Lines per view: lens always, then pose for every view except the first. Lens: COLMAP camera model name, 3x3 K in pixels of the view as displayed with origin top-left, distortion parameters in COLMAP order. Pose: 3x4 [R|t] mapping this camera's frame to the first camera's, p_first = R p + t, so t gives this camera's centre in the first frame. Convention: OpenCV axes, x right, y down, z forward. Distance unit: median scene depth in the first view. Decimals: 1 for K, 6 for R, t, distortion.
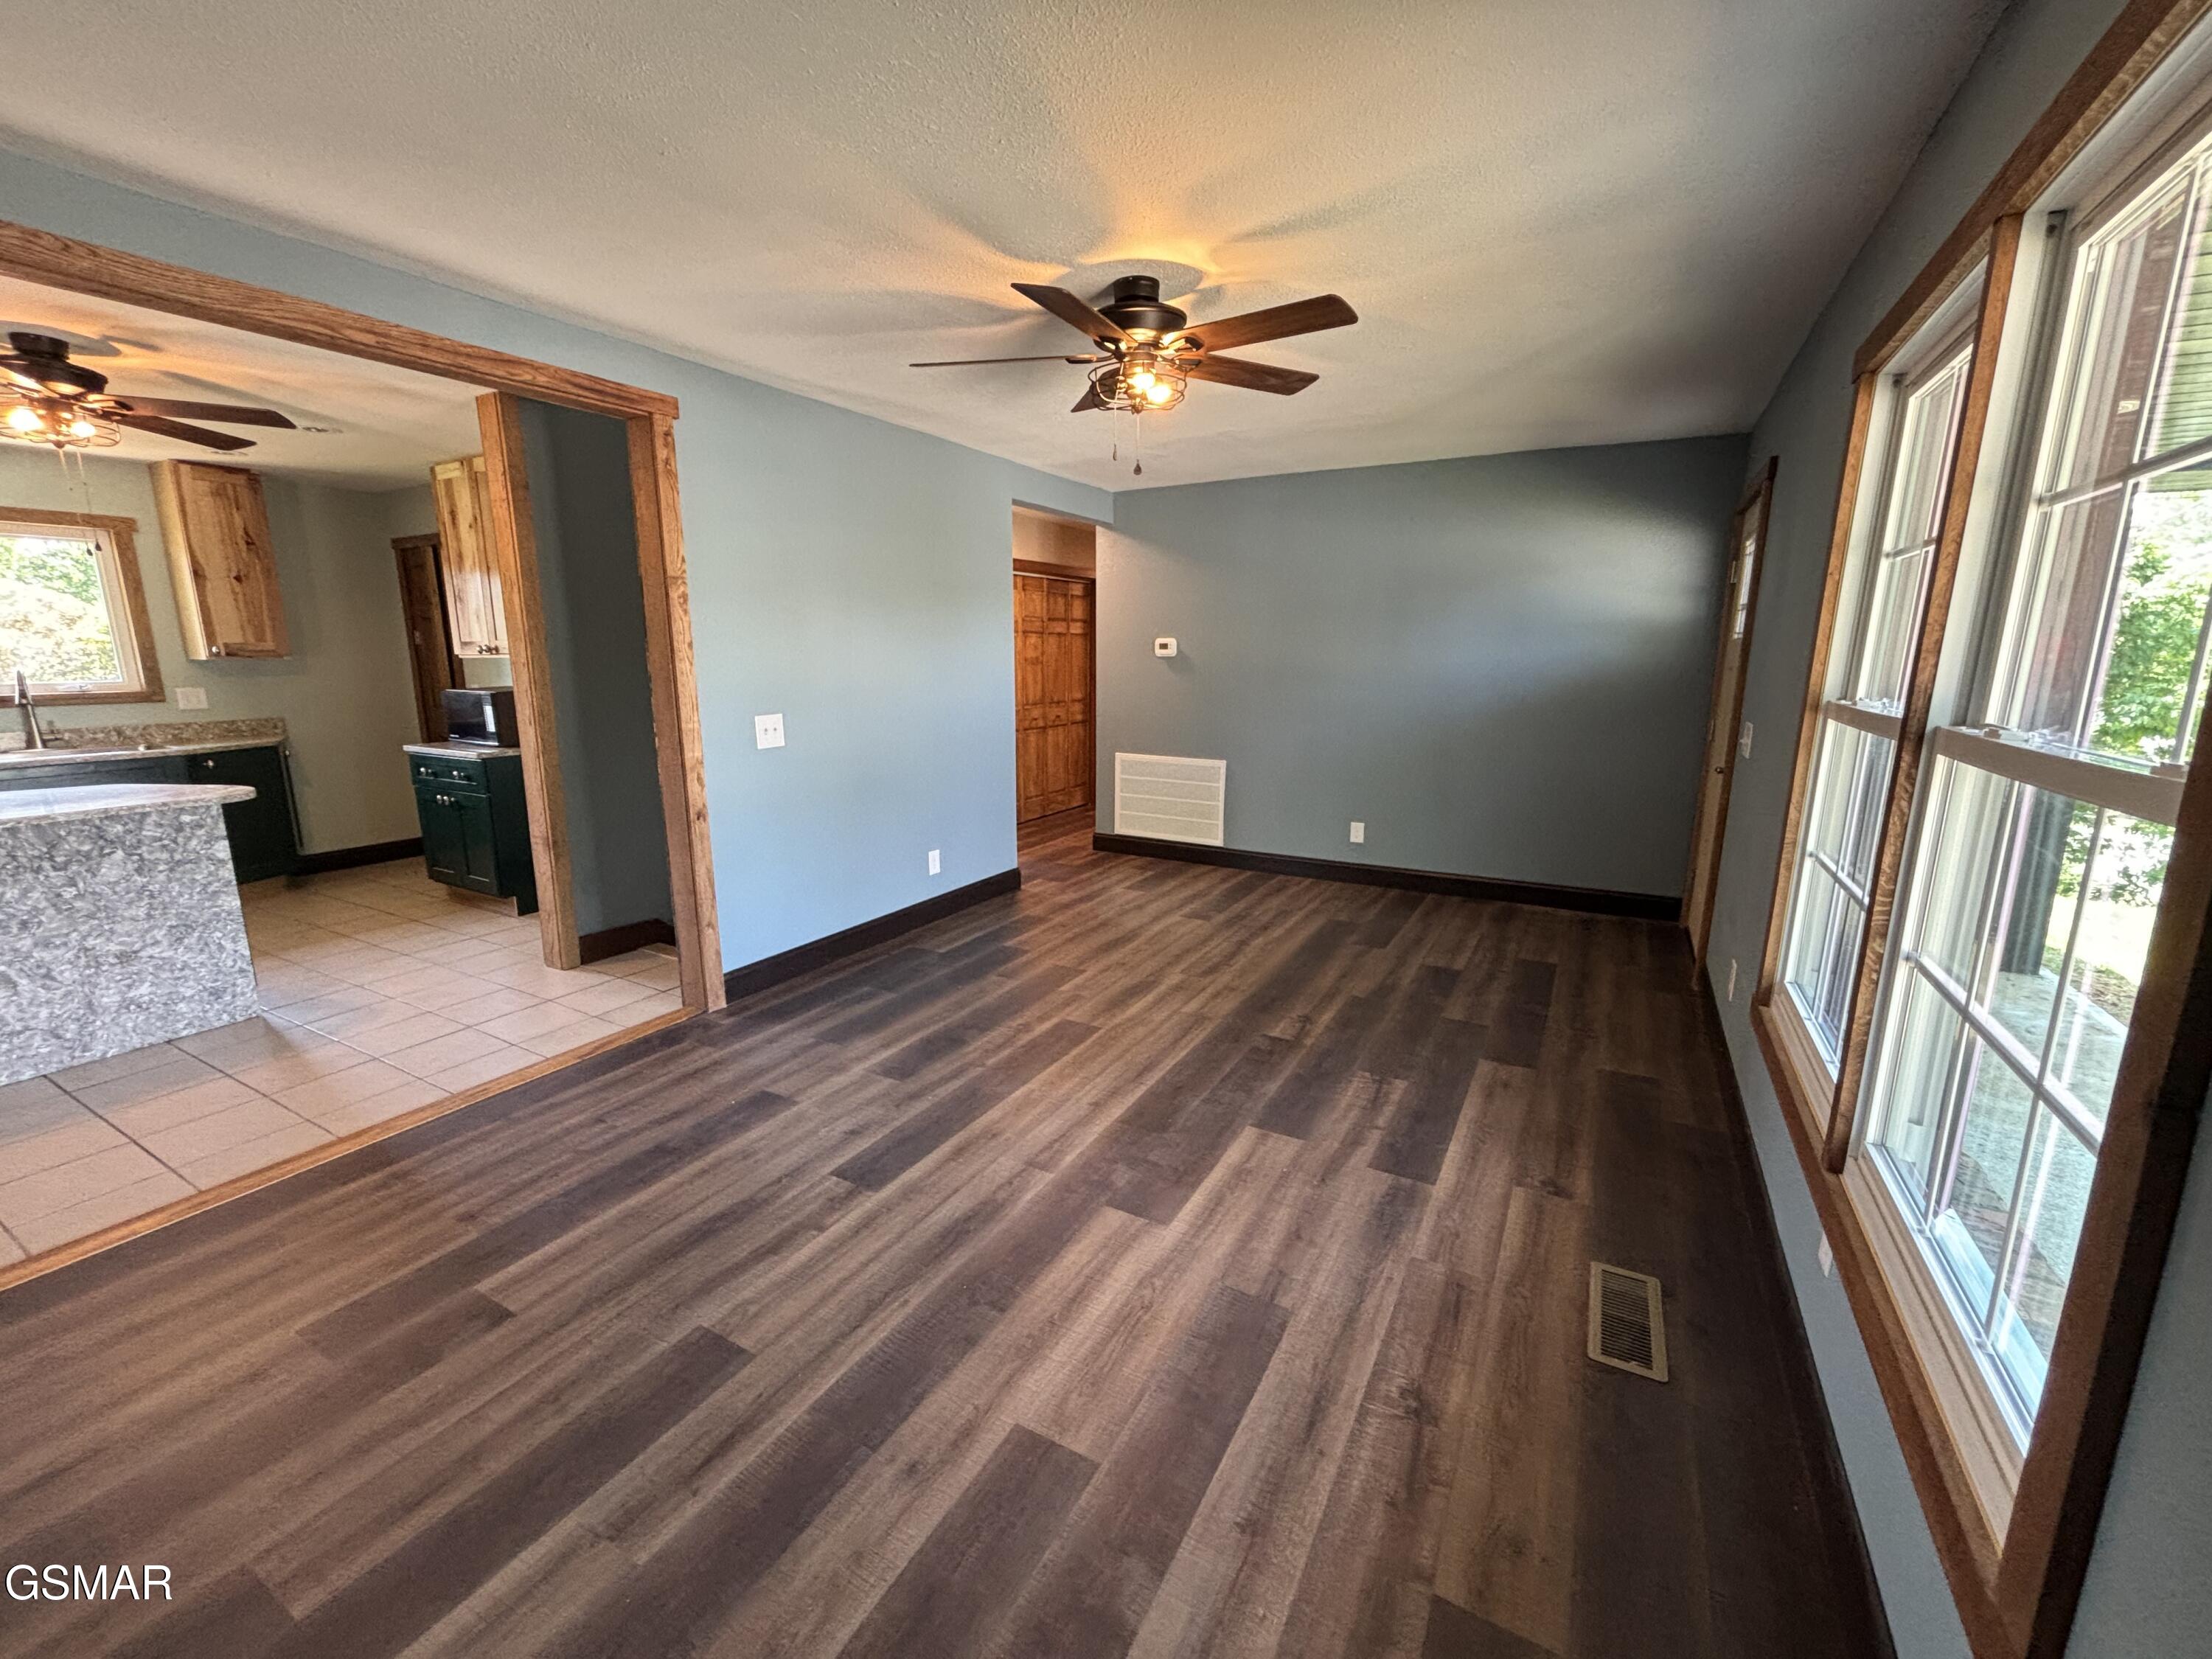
lens RADIAL K [[895.8, 0, 1112.3], [0, 895.8, 823.1], [0, 0, 1]] dist [0.007848, -0.001825]
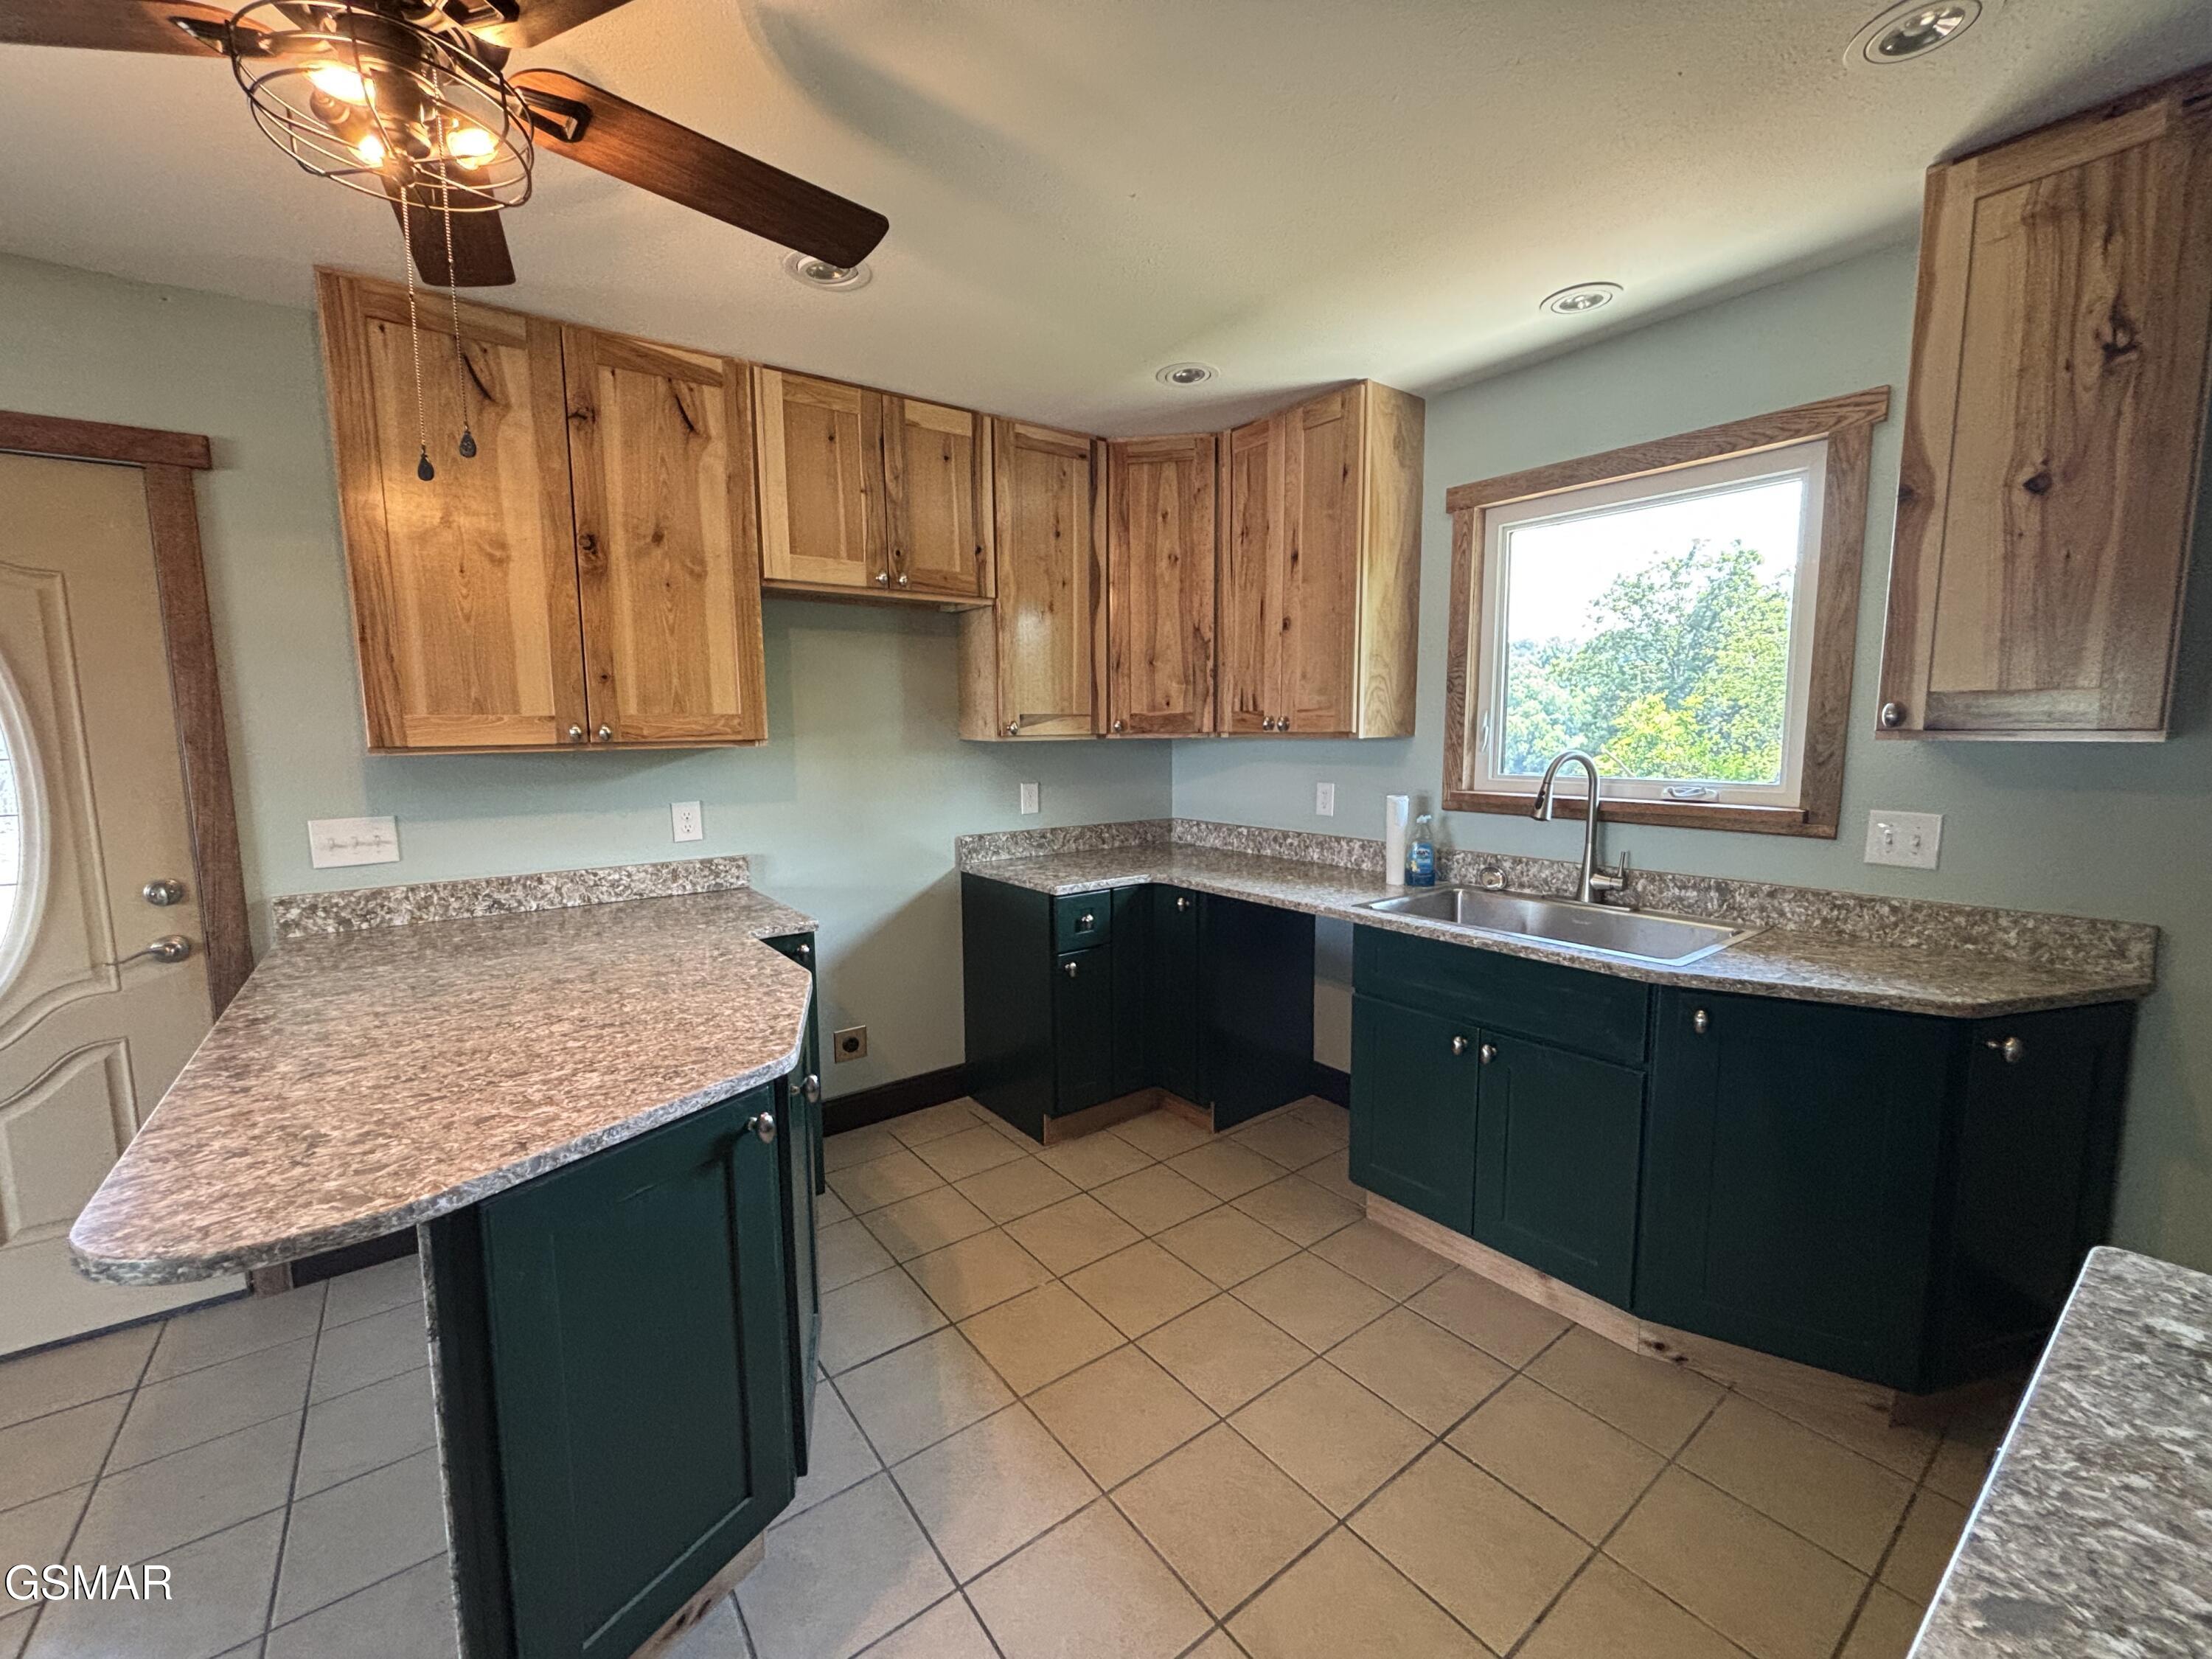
lens RADIAL K [[895.8, 0, 1101.6], [0, 895.8, 823.2], [0, 0, 1]] dist [0.007848, -0.001825]
pose [[-0.408655, 0.108136, -0.906260, -0.869360], [-0.164060, 0.968079, 0.189491, -0.262524], [0.897823, 0.226118, -0.377869, 1.361711]]
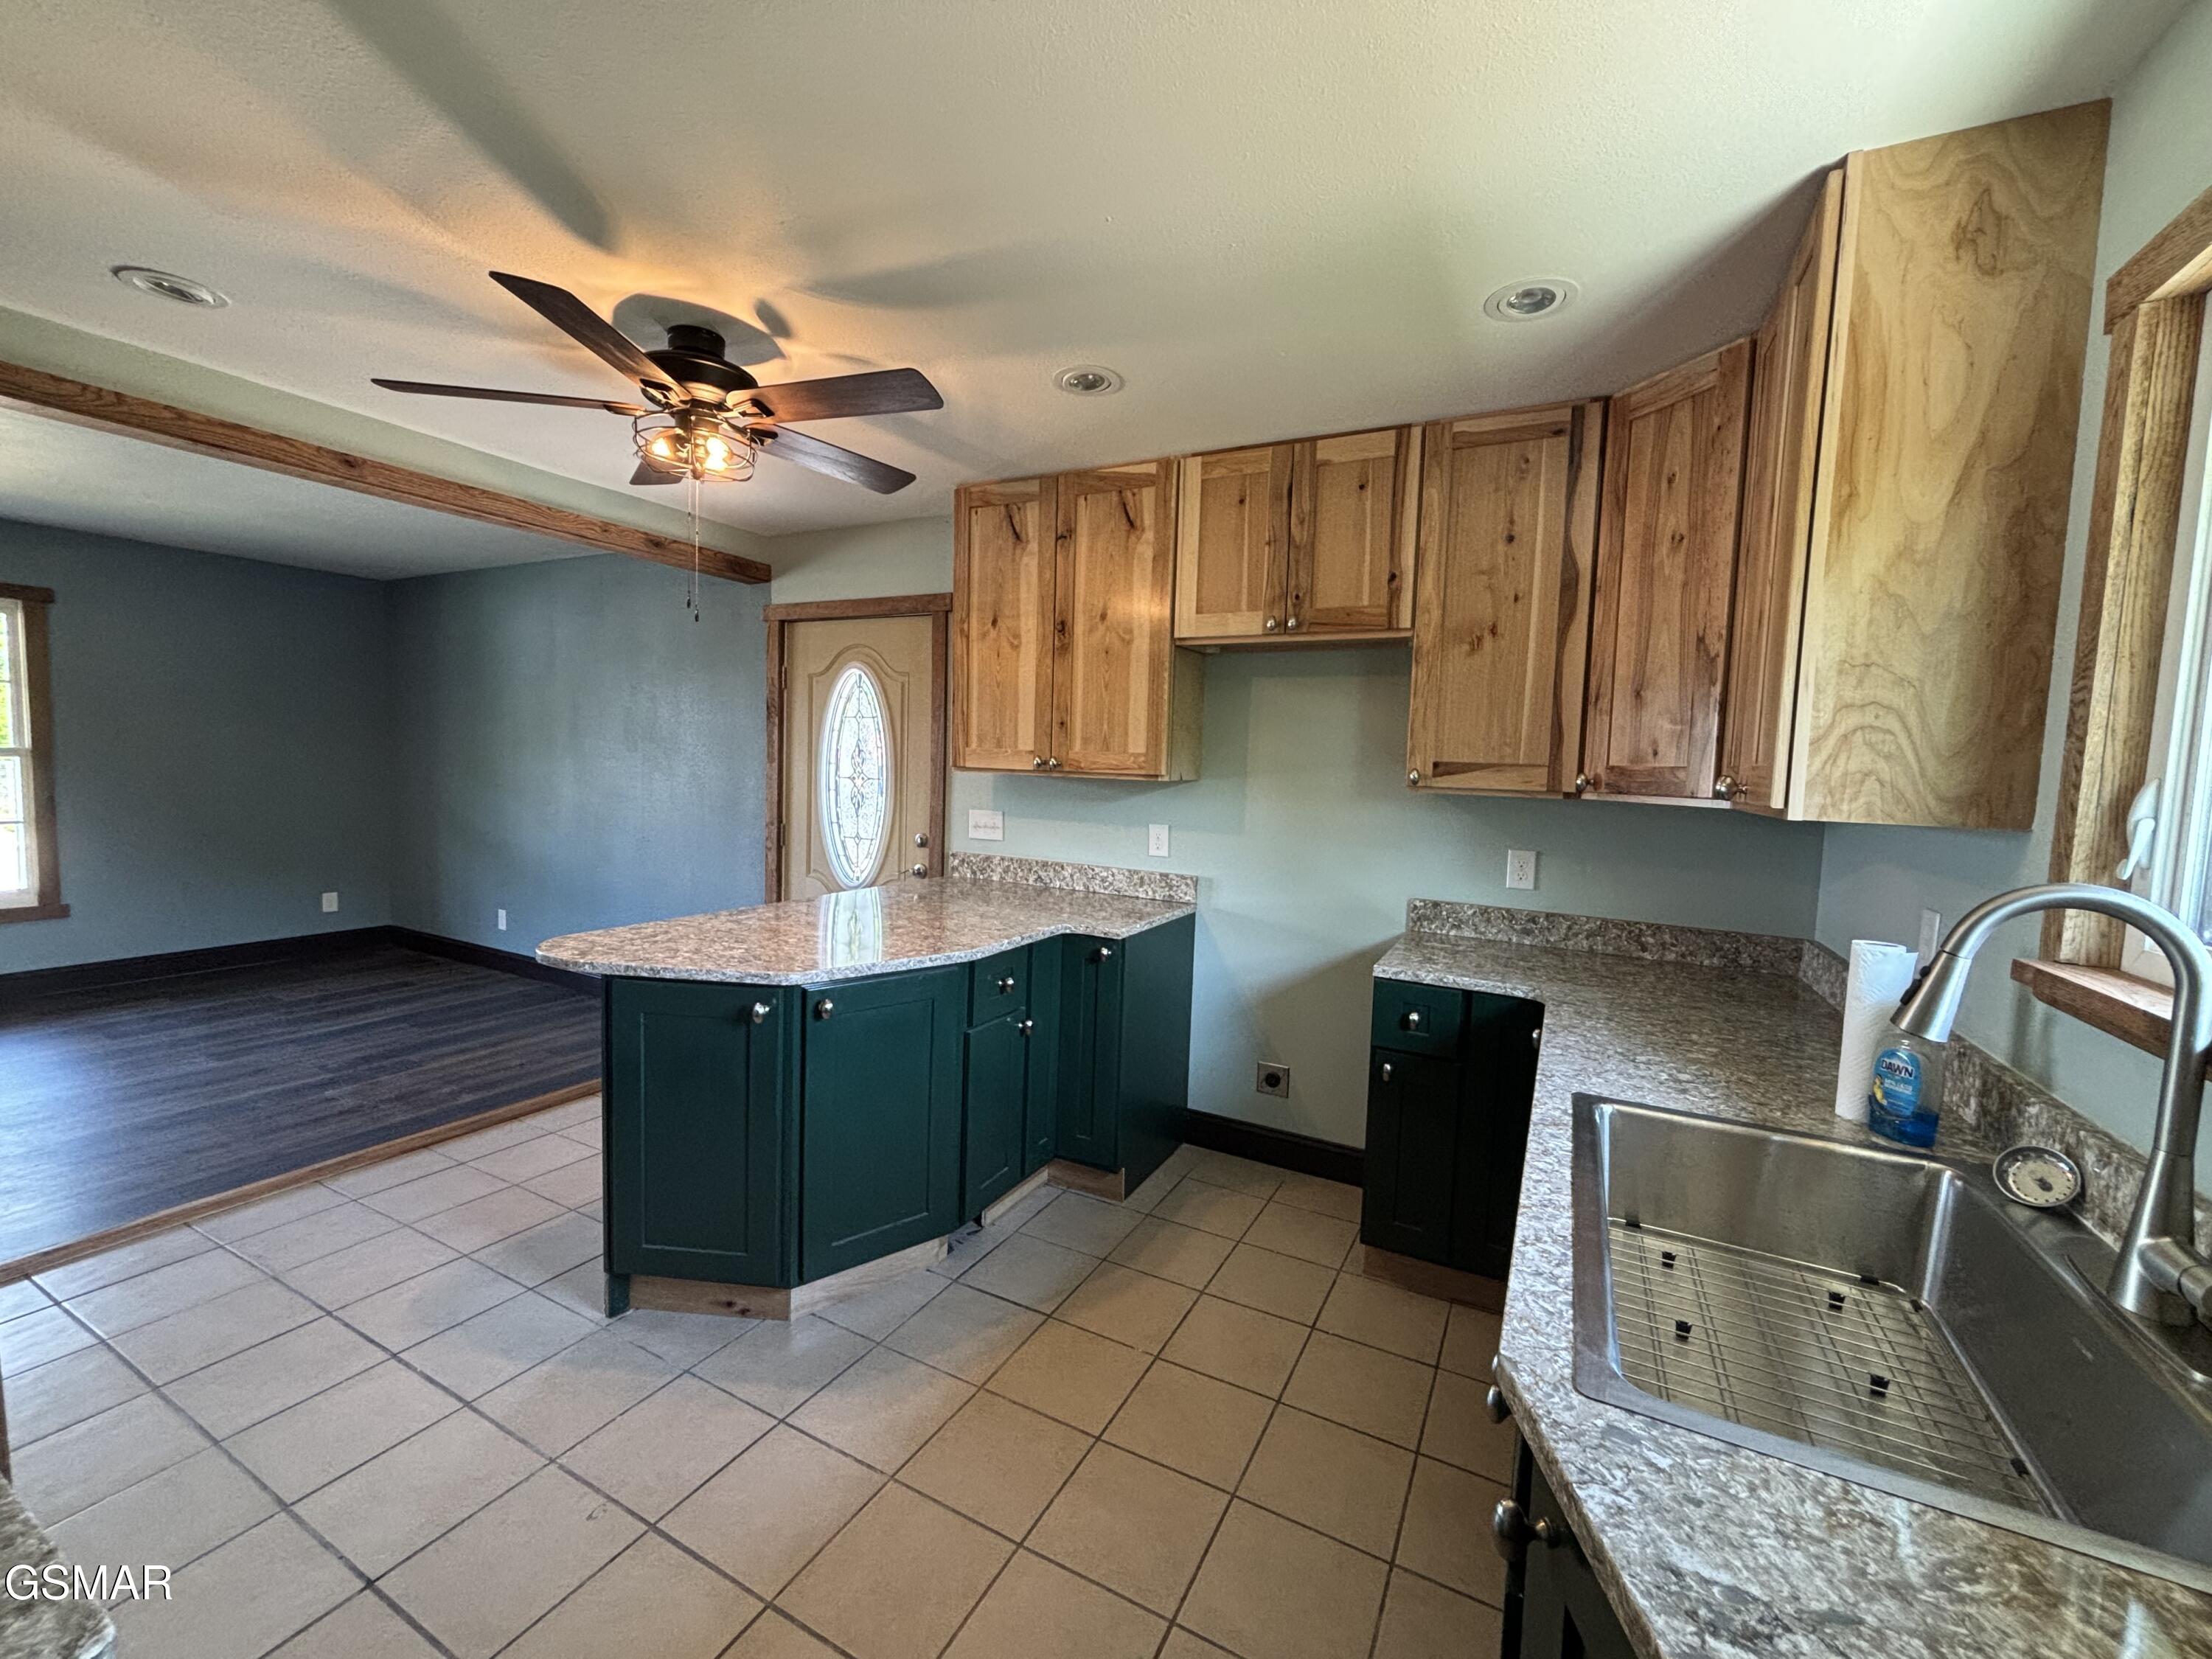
lens RADIAL K [[895.8, 0, 1105.3], [0, 895.8, 821.0], [0, 0, 1]] dist [0.007848, -0.001825]
pose [[-0.999032, -0.030166, -0.032027, -1.396744], [-0.037469, 0.964894, 0.259954, -0.327677], [0.023061, 0.260902, -0.965090, 1.684124]]
